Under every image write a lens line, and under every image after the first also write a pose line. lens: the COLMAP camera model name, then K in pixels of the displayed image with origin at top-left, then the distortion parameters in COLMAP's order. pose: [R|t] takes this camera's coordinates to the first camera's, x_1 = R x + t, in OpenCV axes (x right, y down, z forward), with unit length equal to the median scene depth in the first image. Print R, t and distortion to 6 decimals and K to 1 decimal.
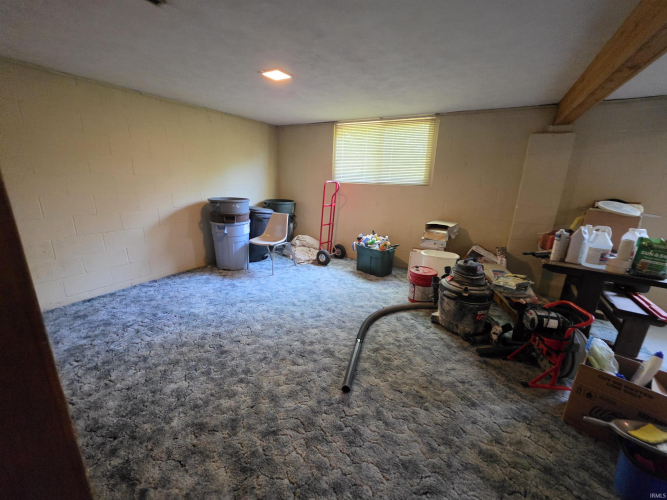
lens RADIAL K [[270.3, 0, 334.2], [0, 270.3, 251.3], [0, 0, 1]] dist [-0.000160, 0.000002]
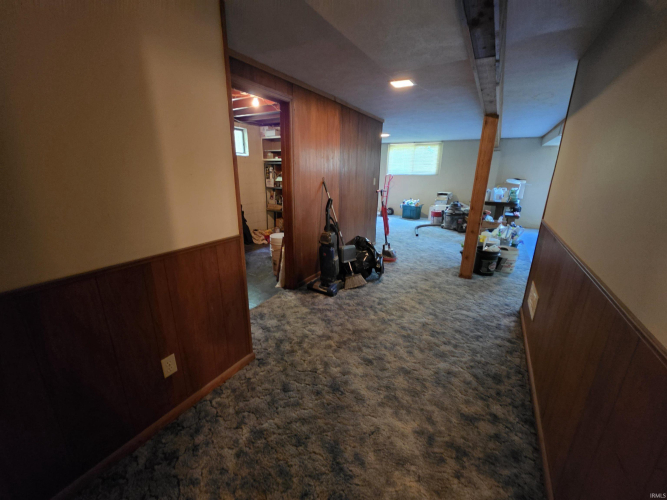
lens RADIAL K [[270.3, 0, 331.3], [0, 270.3, 249.3], [0, 0, 1]] dist [-0.000160, 0.000002]
pose [[0.999587, -0.018392, -0.022098, -0.537737], [0.018778, 0.999672, 0.017389, 0.340880], [0.021771, -0.017797, 0.999605, -1.358078]]
